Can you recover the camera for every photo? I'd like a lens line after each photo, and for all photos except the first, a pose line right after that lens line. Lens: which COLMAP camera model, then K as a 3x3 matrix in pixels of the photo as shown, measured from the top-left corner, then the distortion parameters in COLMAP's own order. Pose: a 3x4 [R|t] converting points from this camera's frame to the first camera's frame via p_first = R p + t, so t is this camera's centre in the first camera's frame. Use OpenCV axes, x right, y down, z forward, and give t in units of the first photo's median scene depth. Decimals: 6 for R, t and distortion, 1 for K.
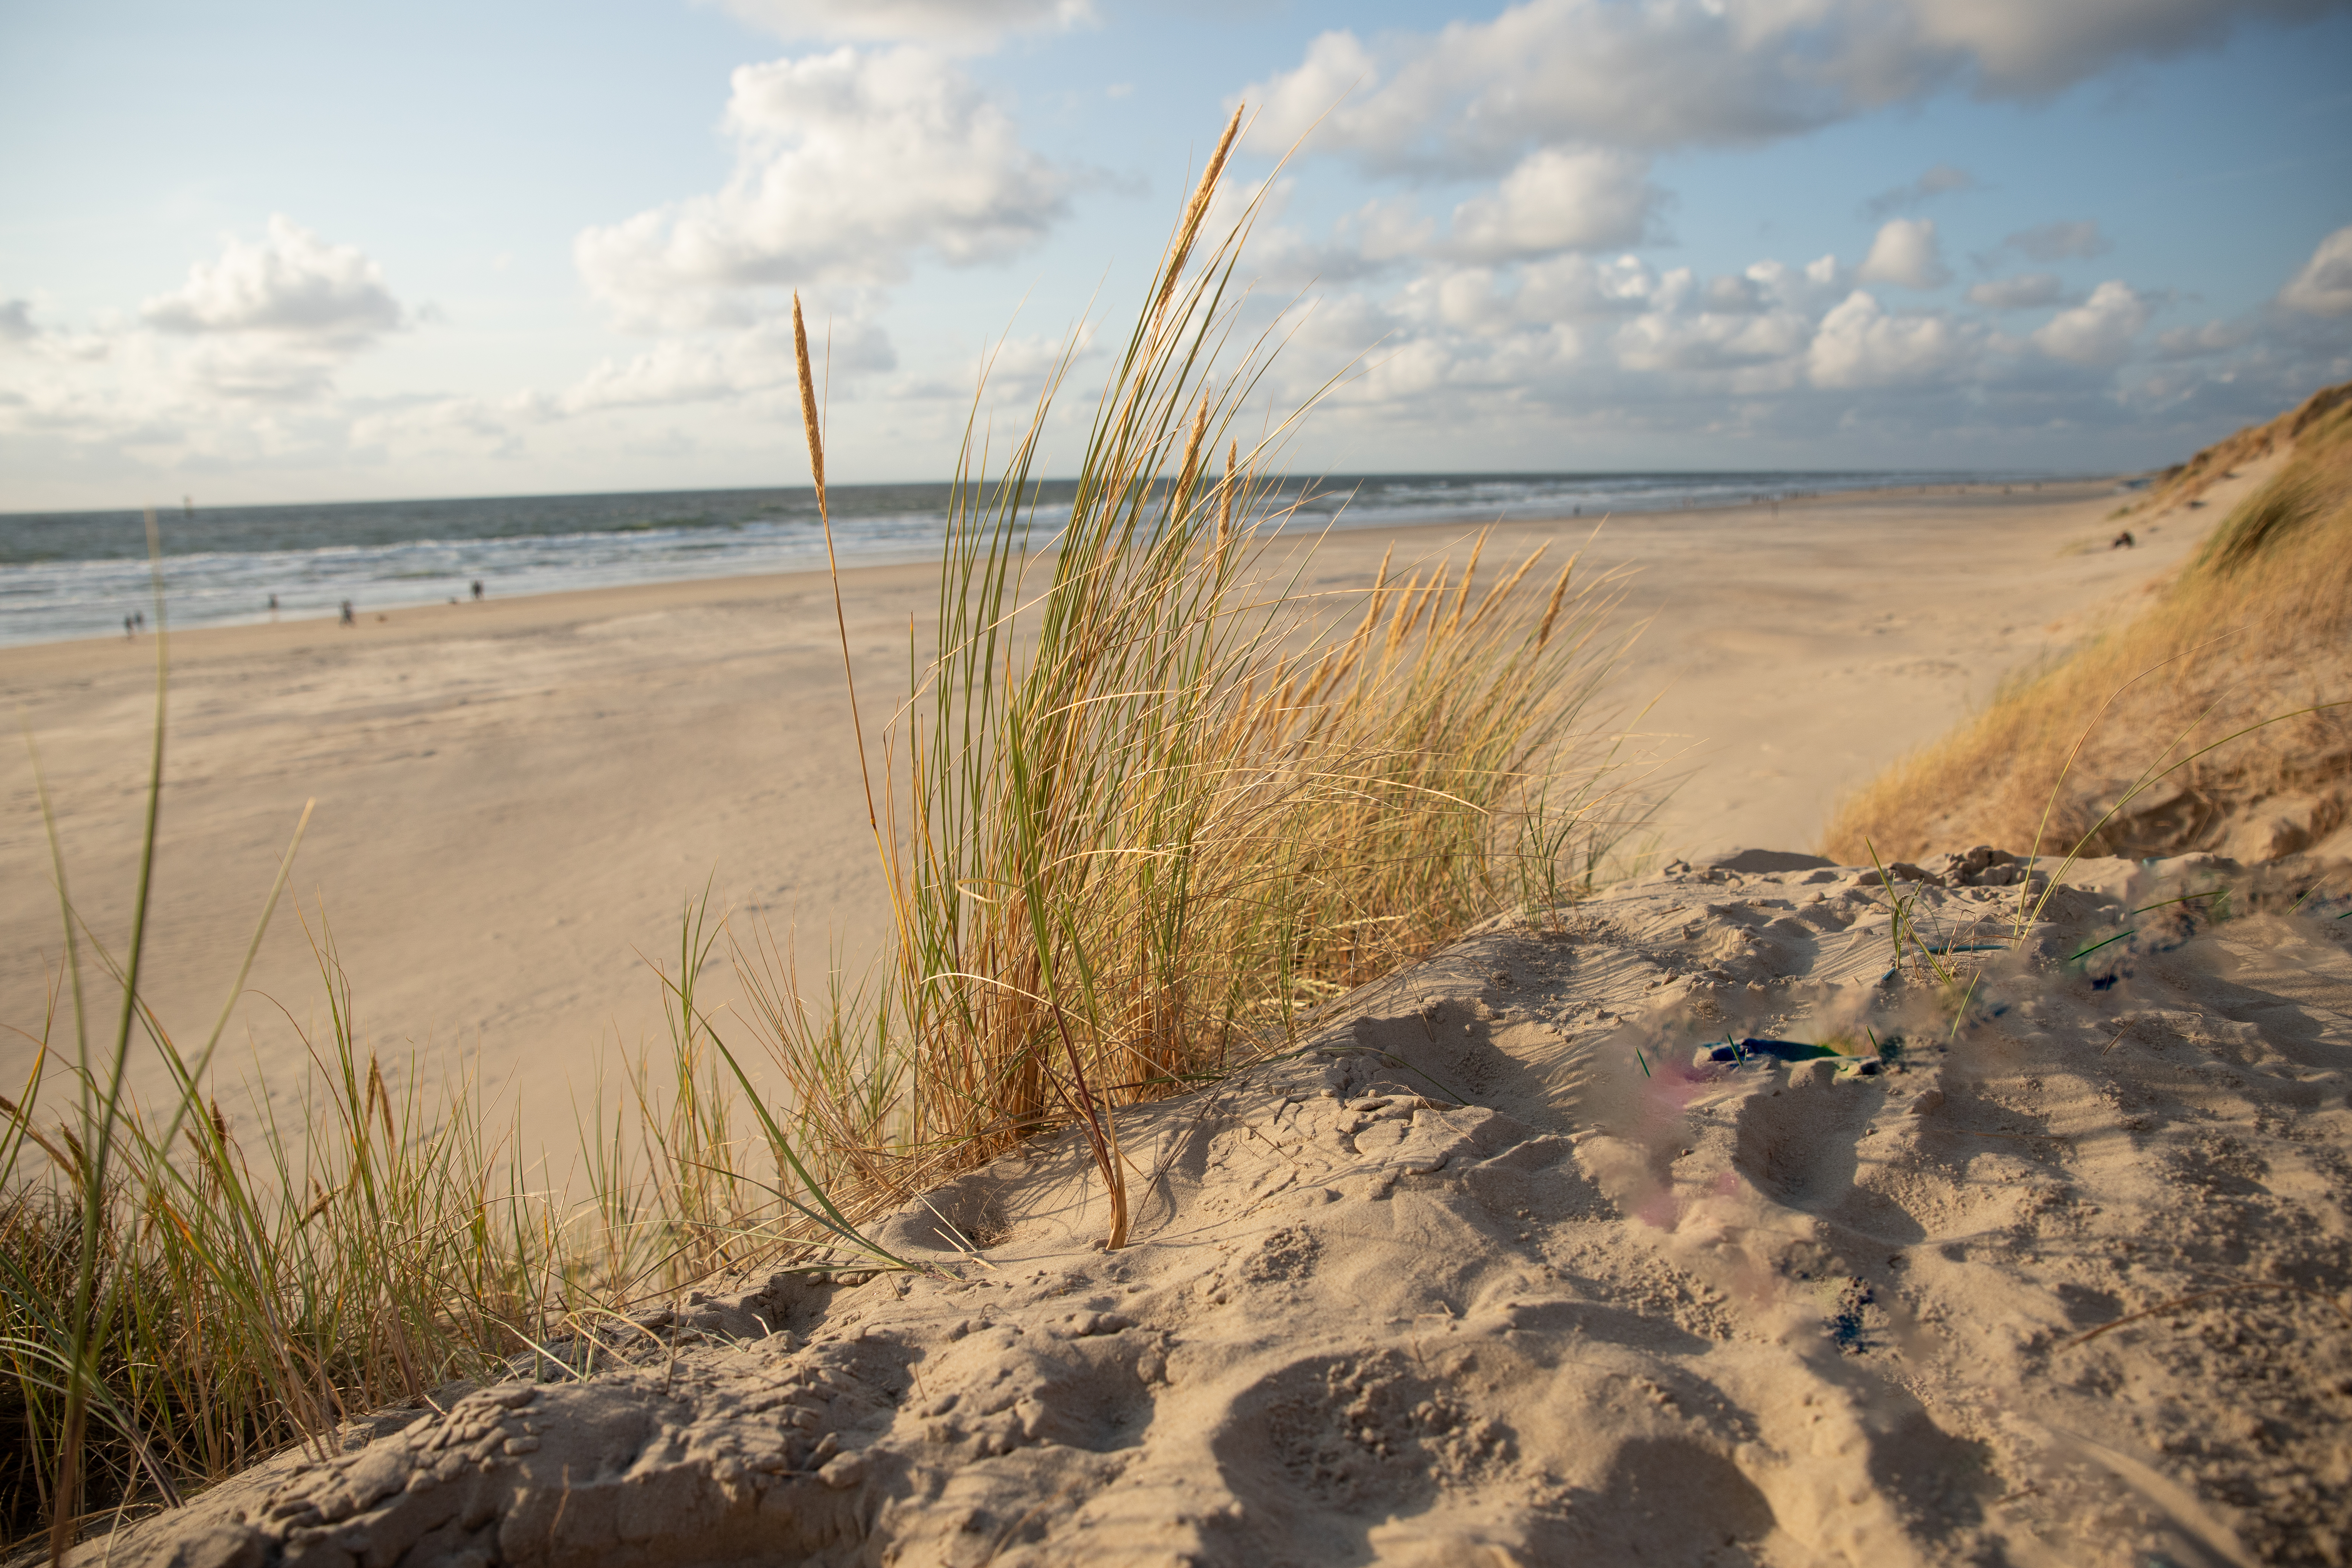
lens RADIAL K [[1663.3, 0, 1176.0], [0, 1663.3, 784.0], [0, 0, 1]] dist [-0.003483, 0.000564]
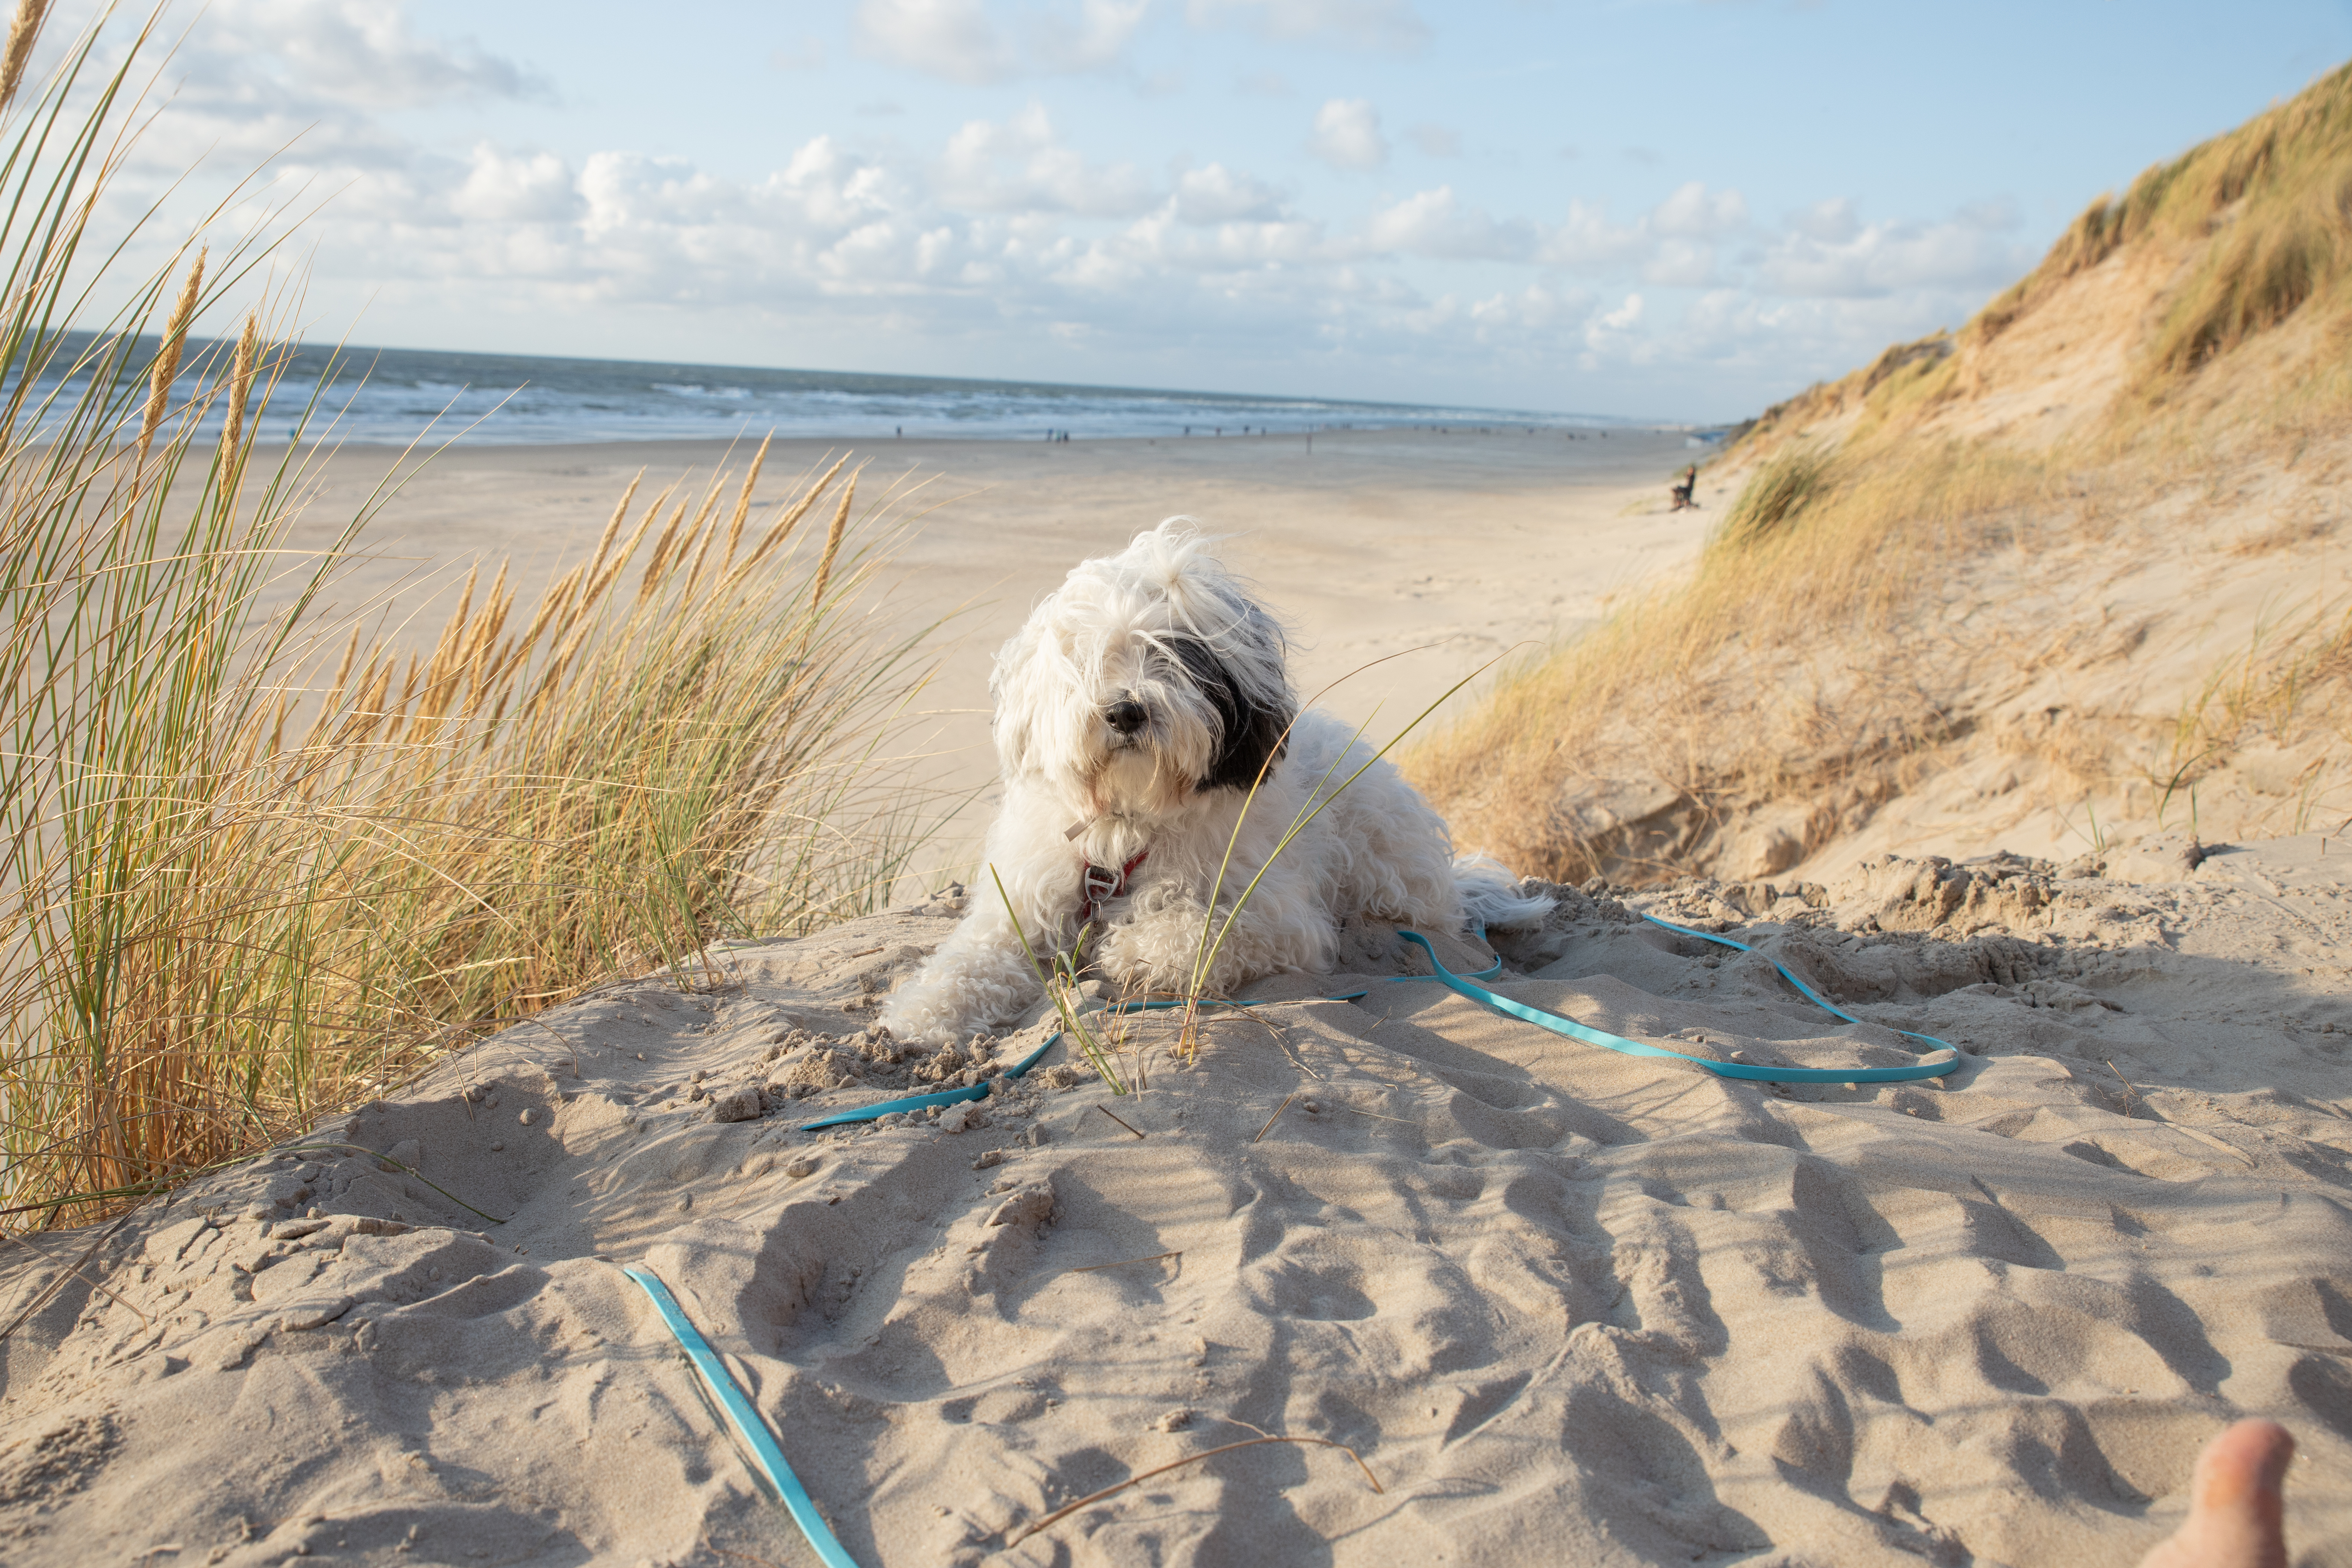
lens RADIAL K [[2065.6, 0, 1176.0], [0, 2065.6, 784.0], [0, 0, 1]] dist [-0.081958, 0.211441]
pose [[0.974386, 0.015412, 0.224352, 0.111285], [-0.018166, 0.999783, 0.010218, -0.007993], [-0.224145, -0.014032, 0.974455, 0.012207]]
